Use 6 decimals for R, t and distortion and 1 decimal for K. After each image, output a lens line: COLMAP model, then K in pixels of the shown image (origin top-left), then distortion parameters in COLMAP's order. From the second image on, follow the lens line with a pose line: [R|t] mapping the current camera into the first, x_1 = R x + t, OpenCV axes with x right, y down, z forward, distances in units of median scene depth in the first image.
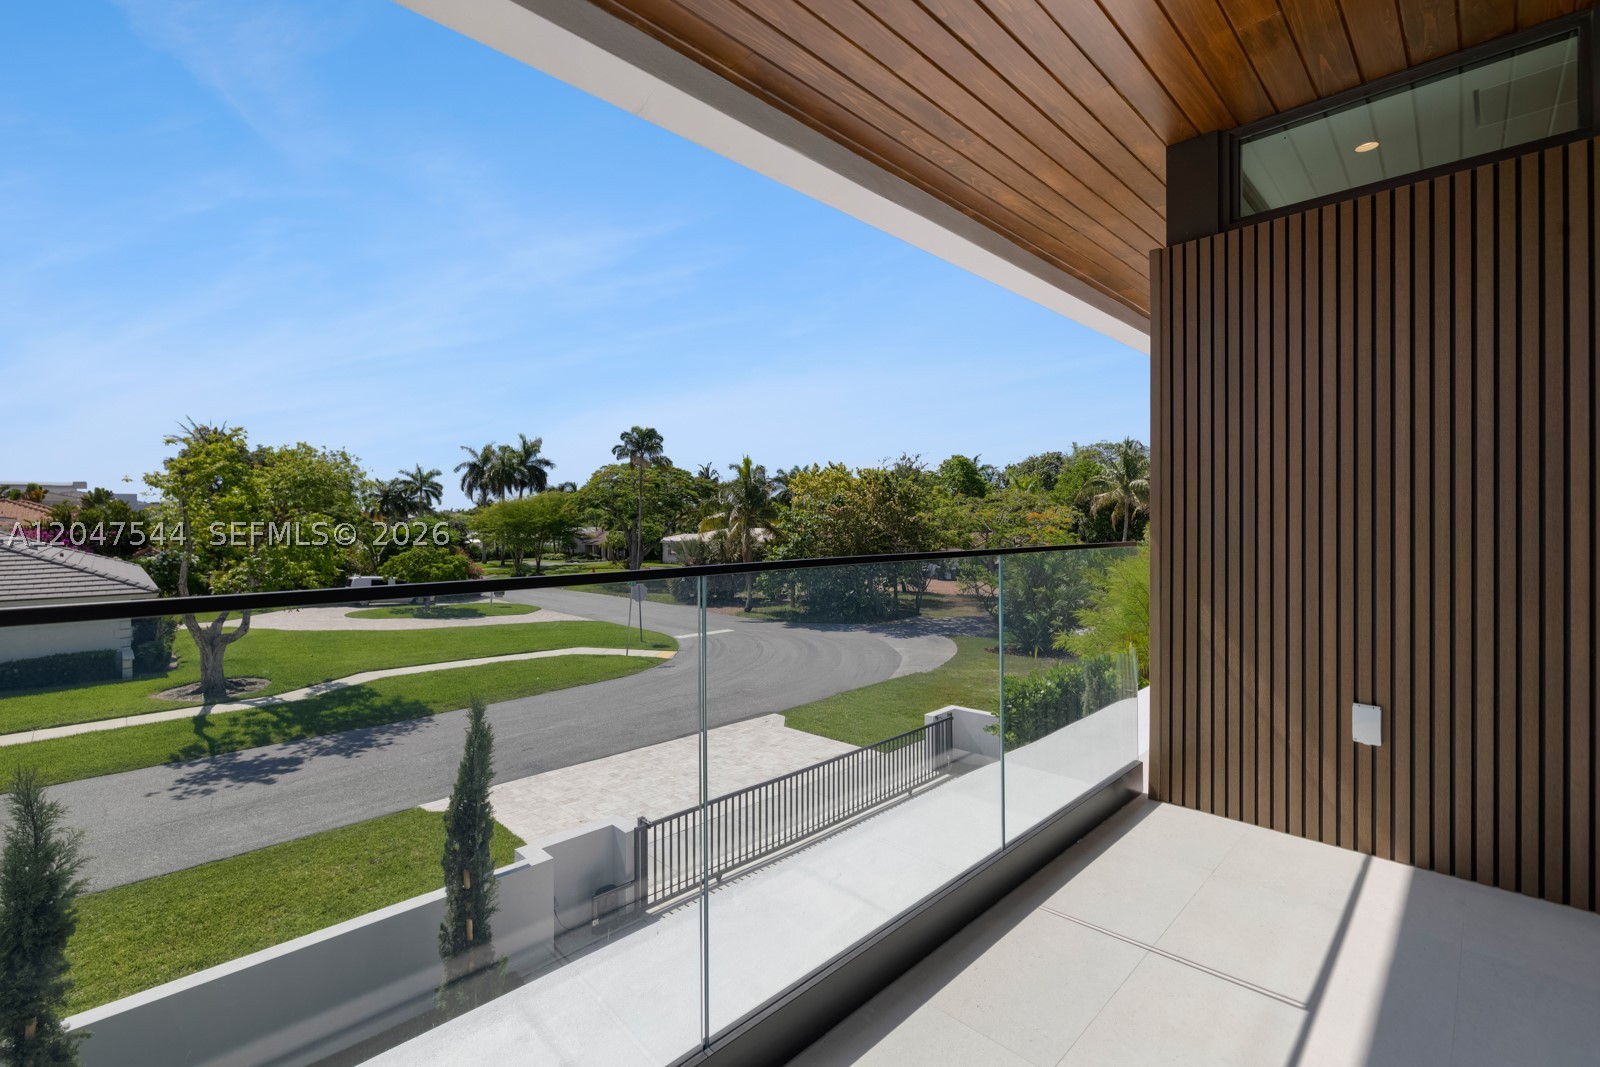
lens RADIAL K [[699.8, 0, 801.0], [0, 699.8, 522.8], [0, 0, 1]] dist [0.000301, 0.002550]
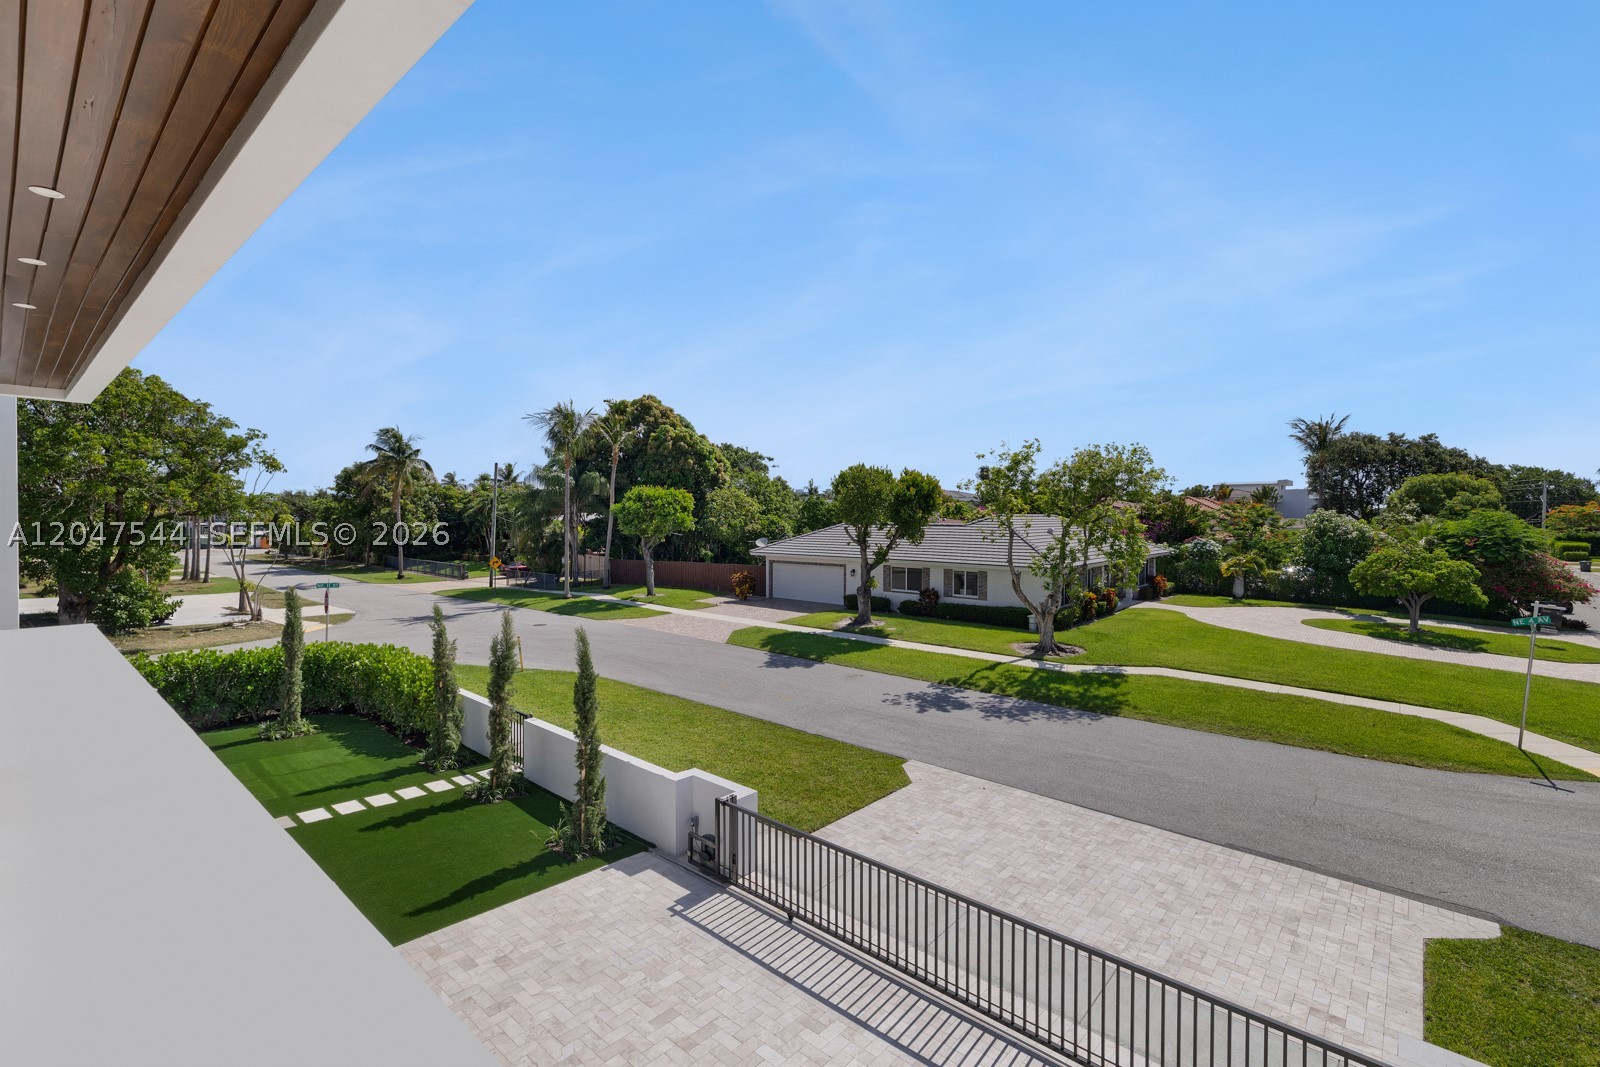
lens RADIAL K [[699.8, 0, 789.1], [0, 699.8, 531.2], [0, 0, 1]] dist [0.000301, 0.002550]
pose [[0.068731, 0.029356, -0.997203, 0.319708], [-0.006824, 0.999557, 0.028955, -0.005471], [0.997612, 0.004815, 0.068901, 0.385653]]
